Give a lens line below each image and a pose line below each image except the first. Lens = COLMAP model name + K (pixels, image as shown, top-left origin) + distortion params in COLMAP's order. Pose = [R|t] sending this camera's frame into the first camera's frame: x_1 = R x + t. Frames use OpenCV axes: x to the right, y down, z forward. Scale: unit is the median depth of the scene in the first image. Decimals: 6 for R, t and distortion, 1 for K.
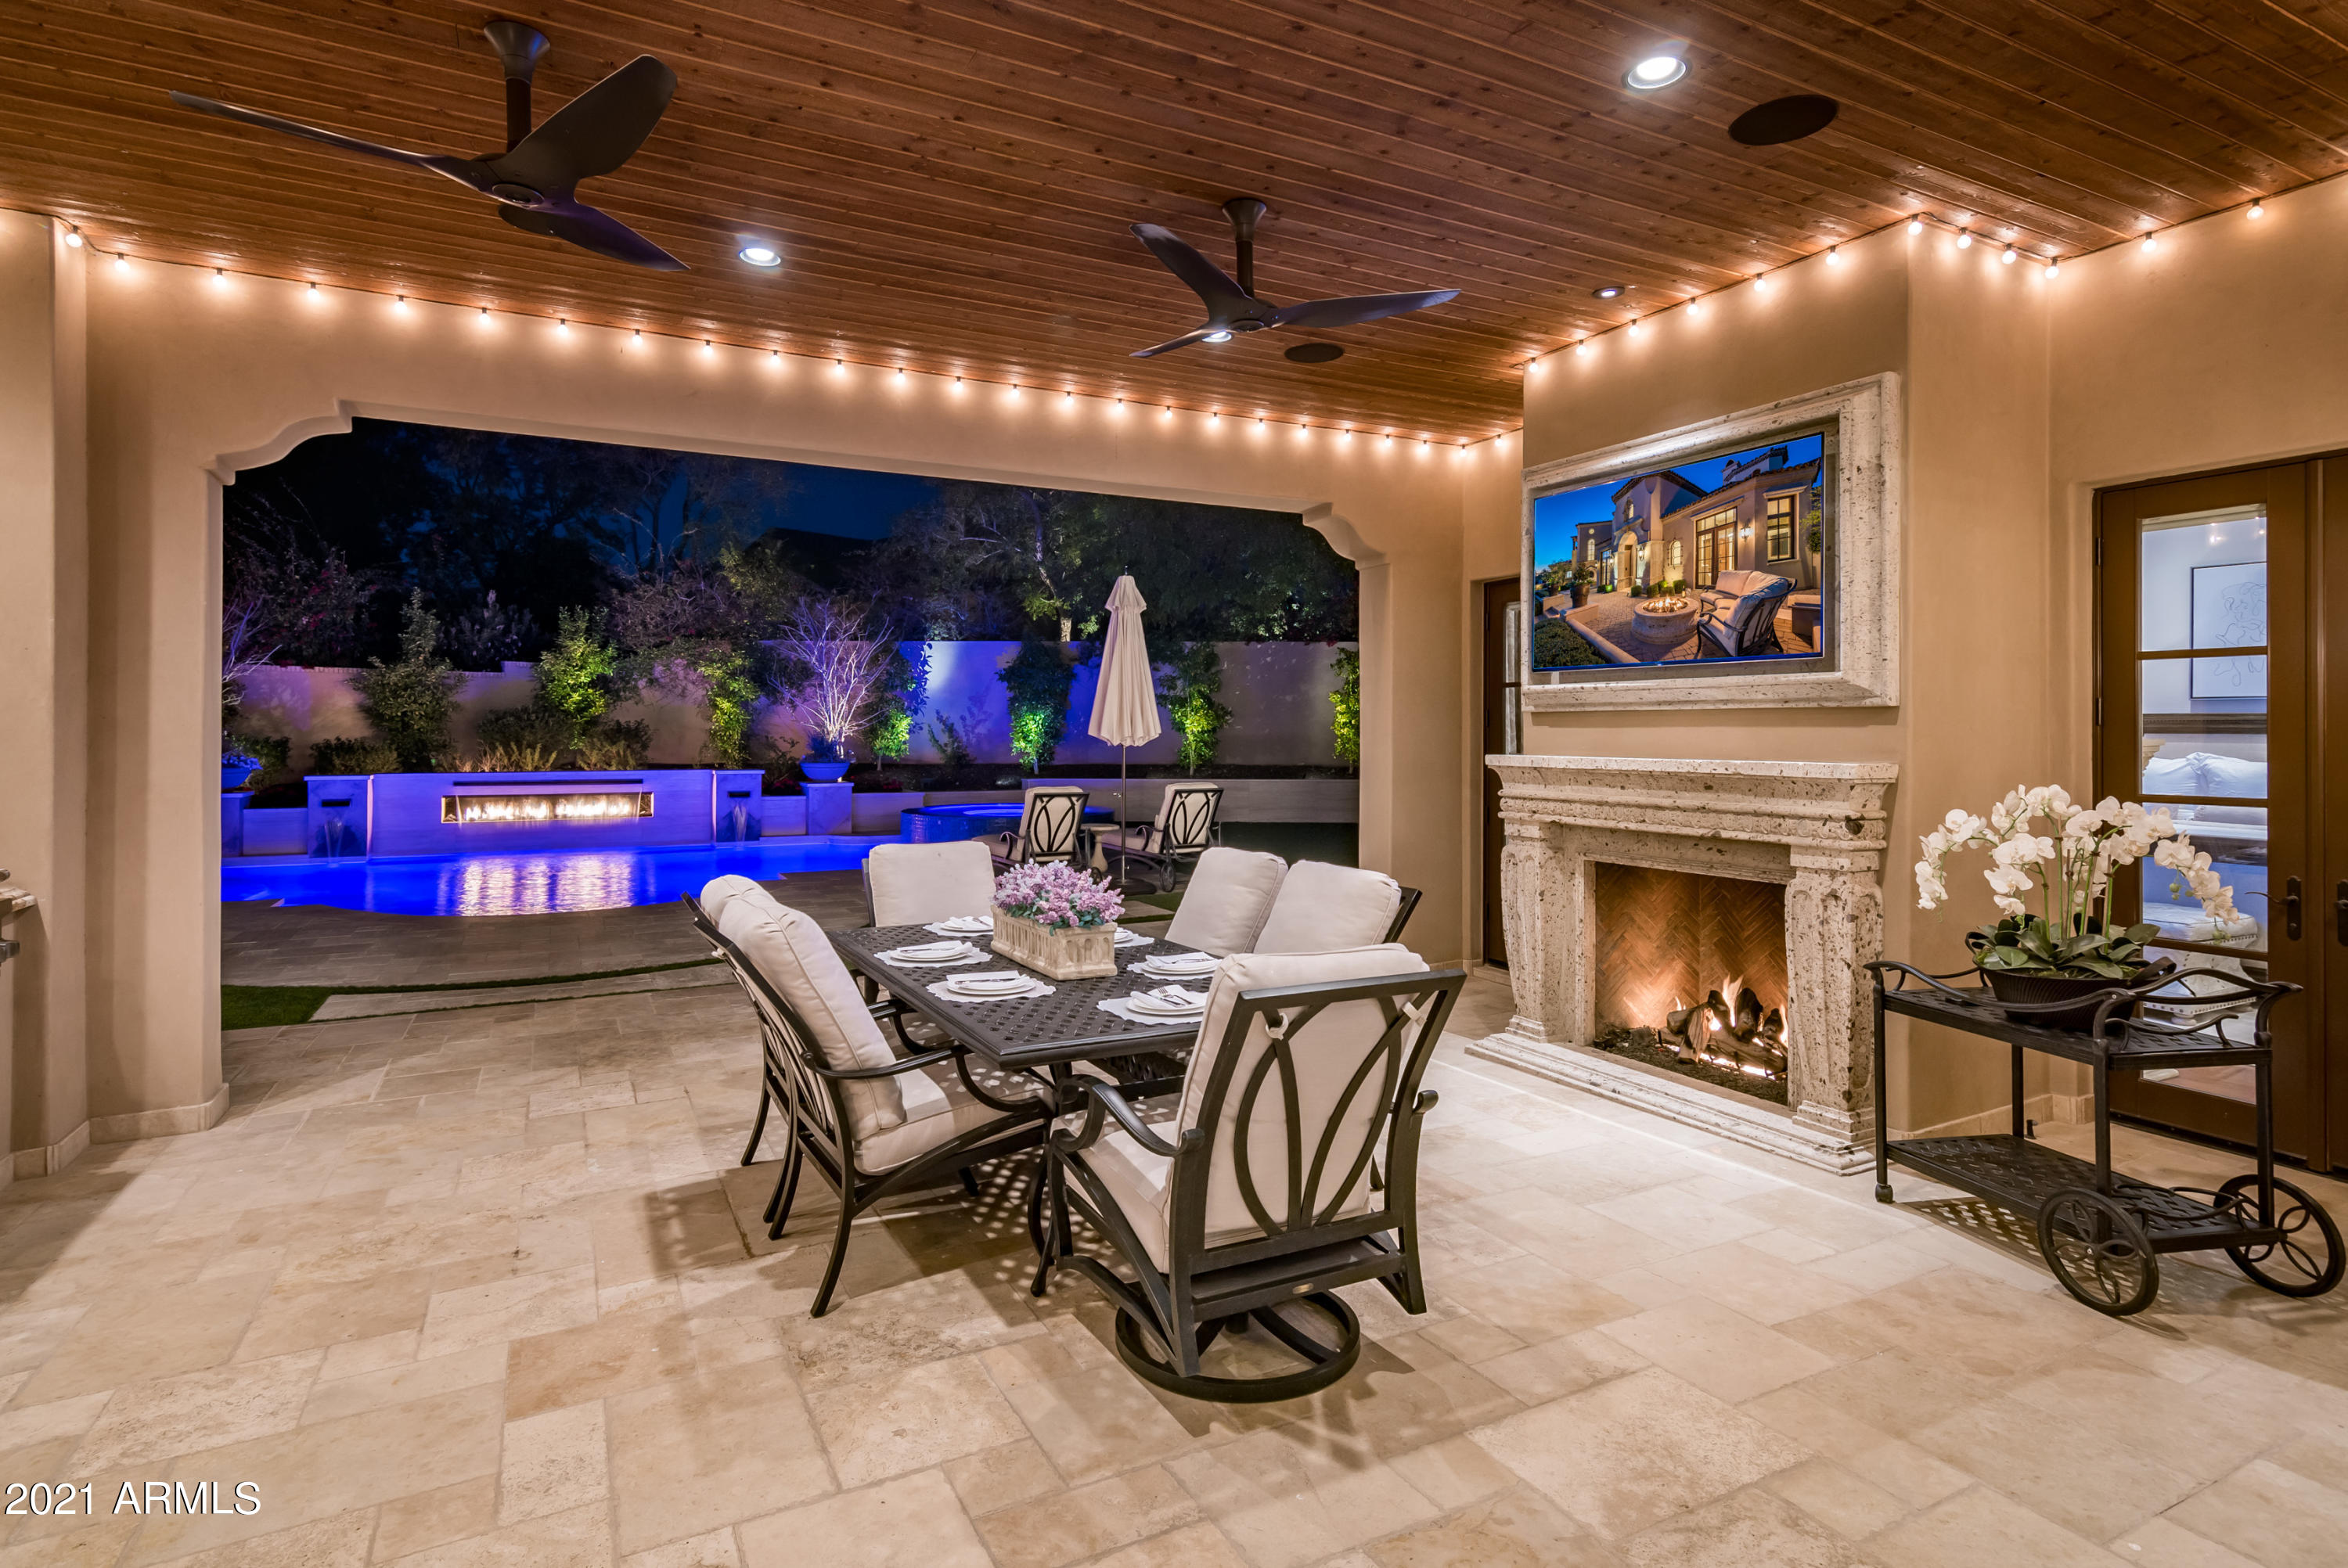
lens RADIAL K [[947.2, 0, 1034.5], [0, 947.2, 716.6], [0, 0, 1]] dist [0.001000, 0.000213]
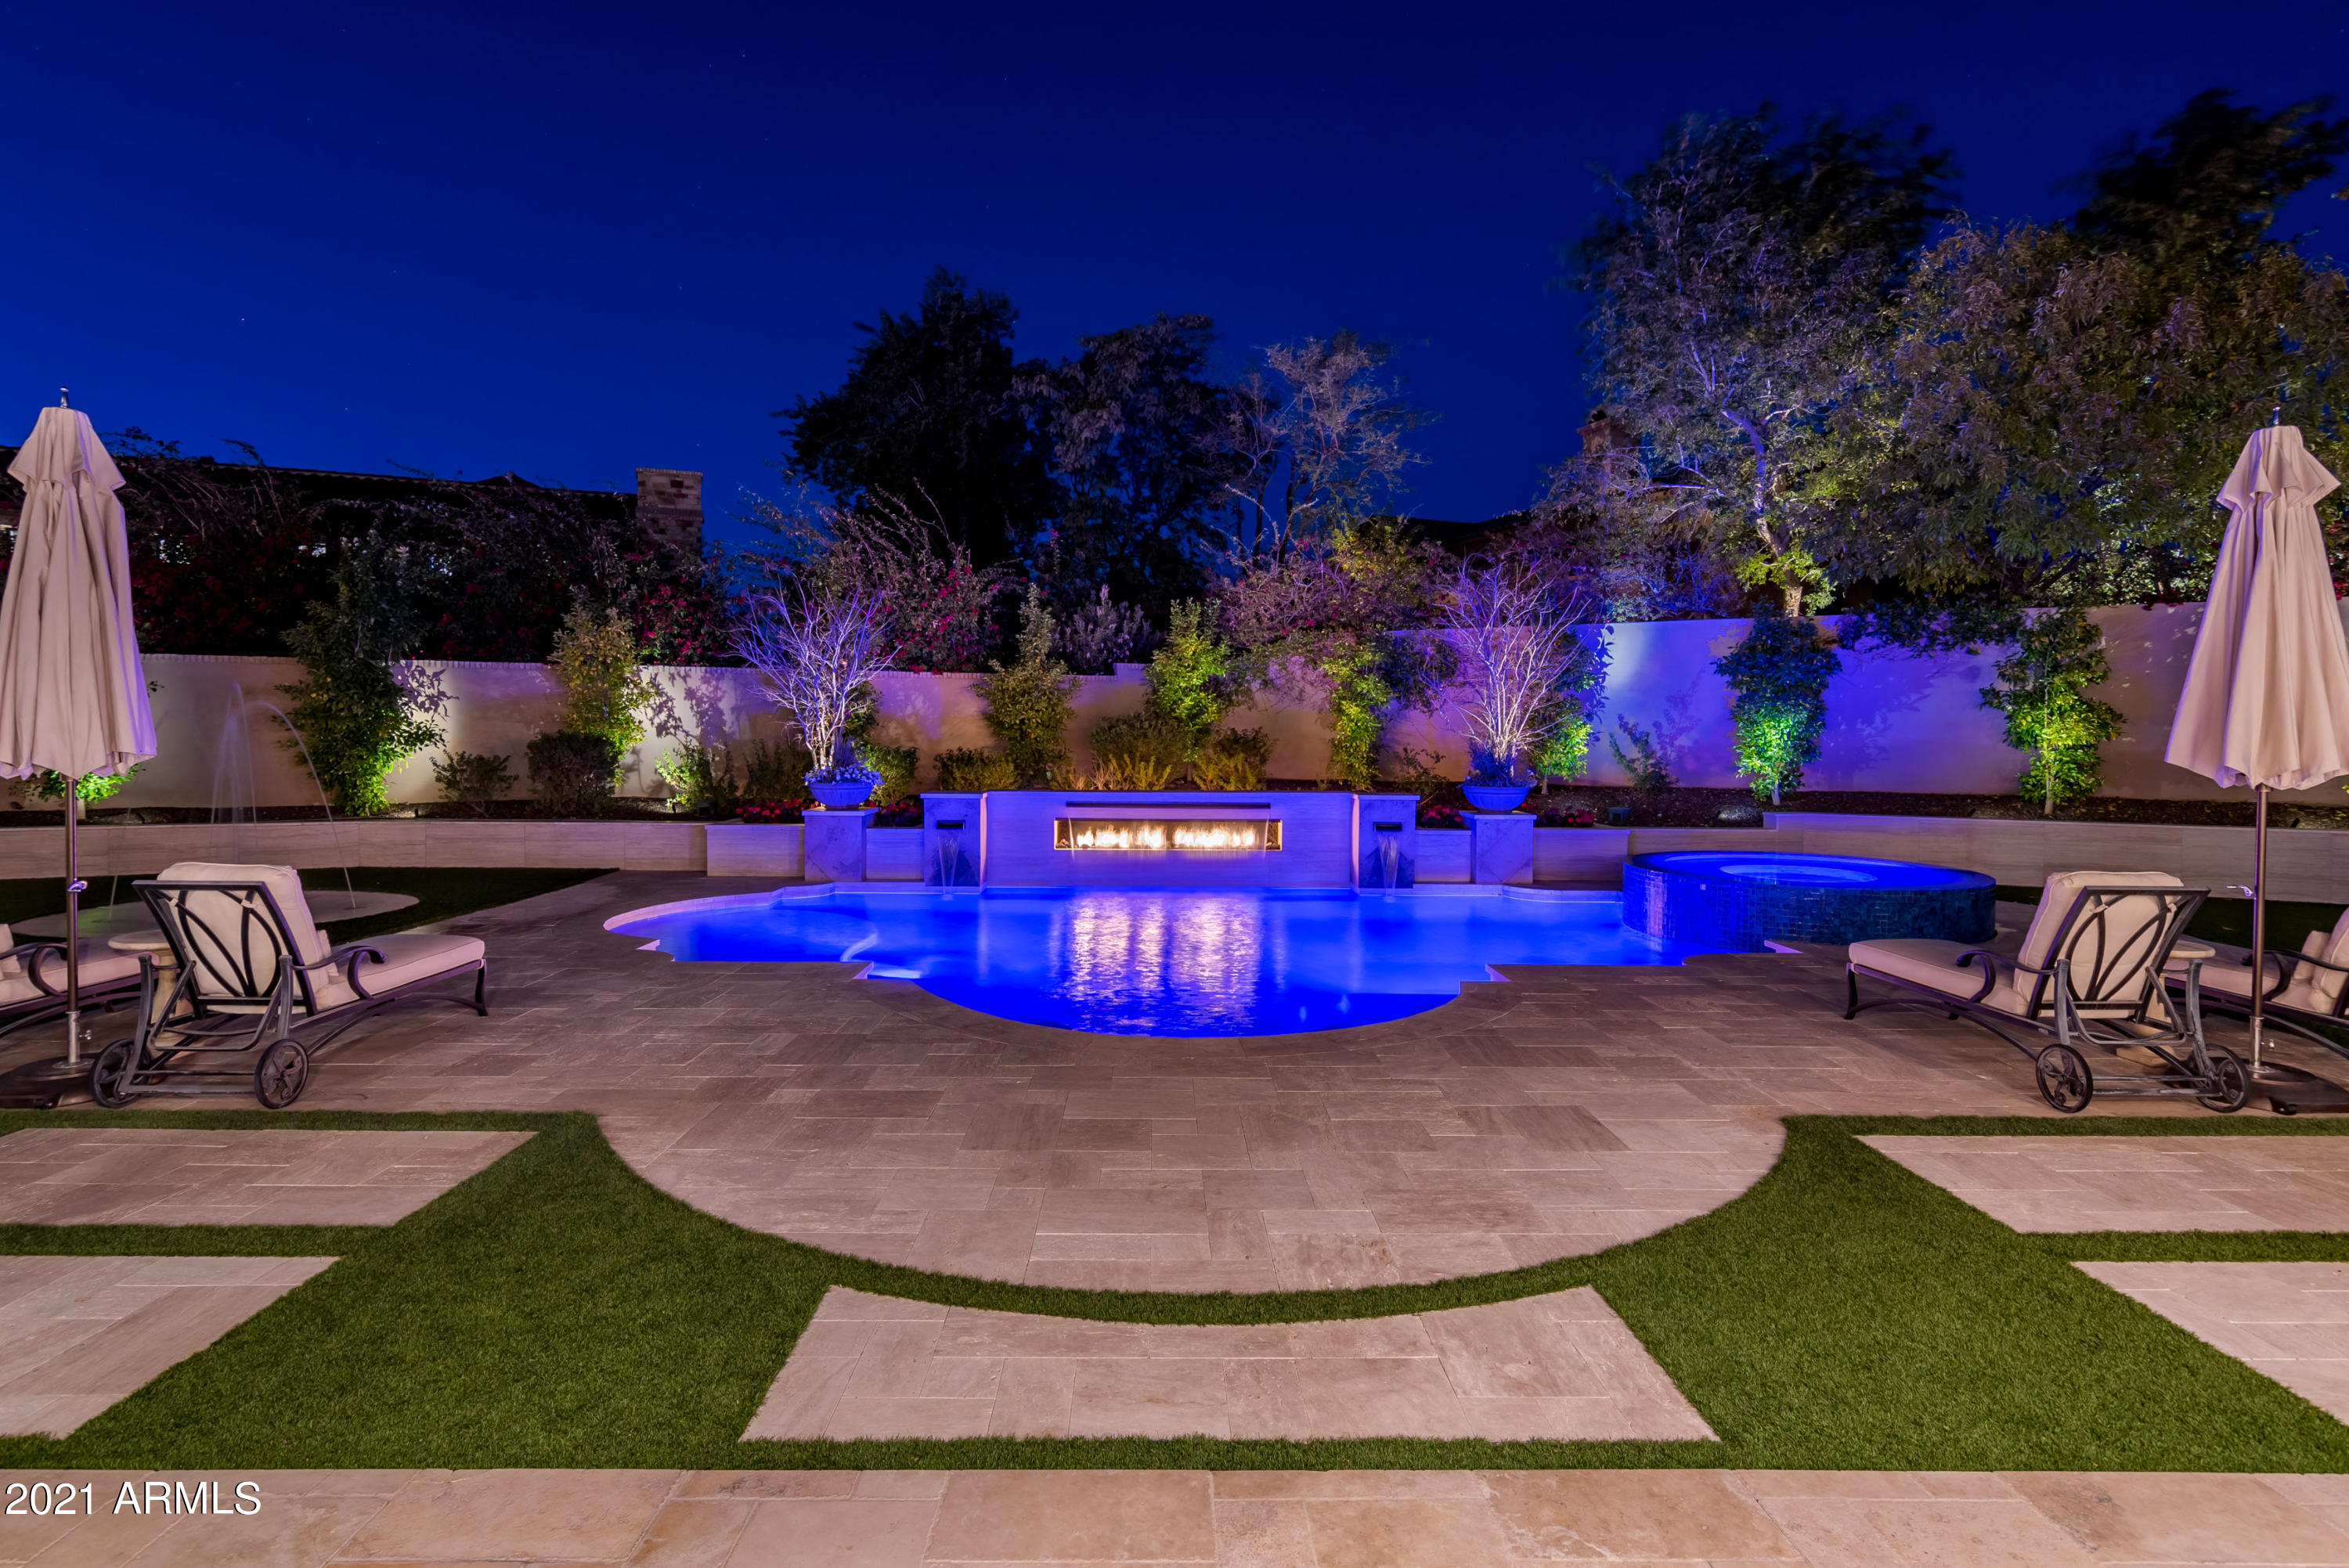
lens RADIAL K [[1044.7, 0, 1178.1], [0, 1044.7, 754.1], [0, 0, 1]] dist [0.002278, 0.000298]
pose [[0.900453, 0.011495, -0.434802, -0.080304], [0.001540, 0.999560, 0.029614, -0.001125], [0.434951, -0.027335, 0.900039, 0.139849]]
